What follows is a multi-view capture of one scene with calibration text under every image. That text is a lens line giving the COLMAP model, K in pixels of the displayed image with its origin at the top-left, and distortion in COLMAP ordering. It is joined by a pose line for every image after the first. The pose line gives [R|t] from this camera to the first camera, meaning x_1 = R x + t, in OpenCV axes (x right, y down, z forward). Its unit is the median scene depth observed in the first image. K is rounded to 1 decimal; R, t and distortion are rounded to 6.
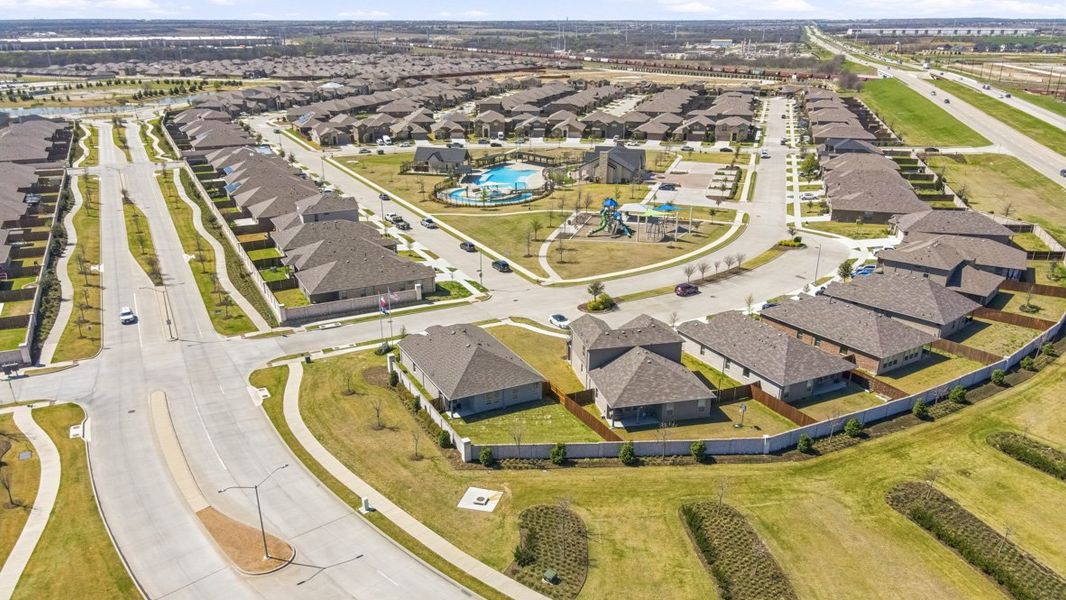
lens RADIAL K [[815.5, 0, 533.0], [0, 815.5, 300.0], [0, 0, 1]] dist [0.000426, 0.041148]
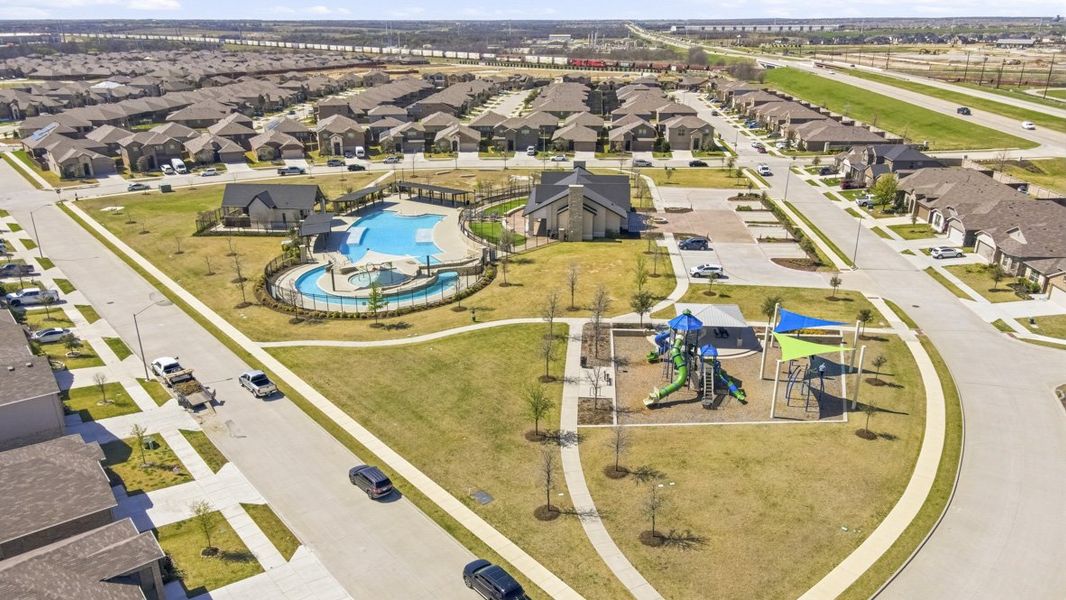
lens RADIAL K [[815.5, 0, 533.0], [0, 815.5, 300.0], [0, 0, 1]] dist [0.000426, 0.041148]
pose [[0.978877, -0.068377, 0.192678, -0.034220], [0.068337, 0.997639, 0.006857, -0.067932], [-0.192692, 0.006455, 0.981238, 0.284687]]
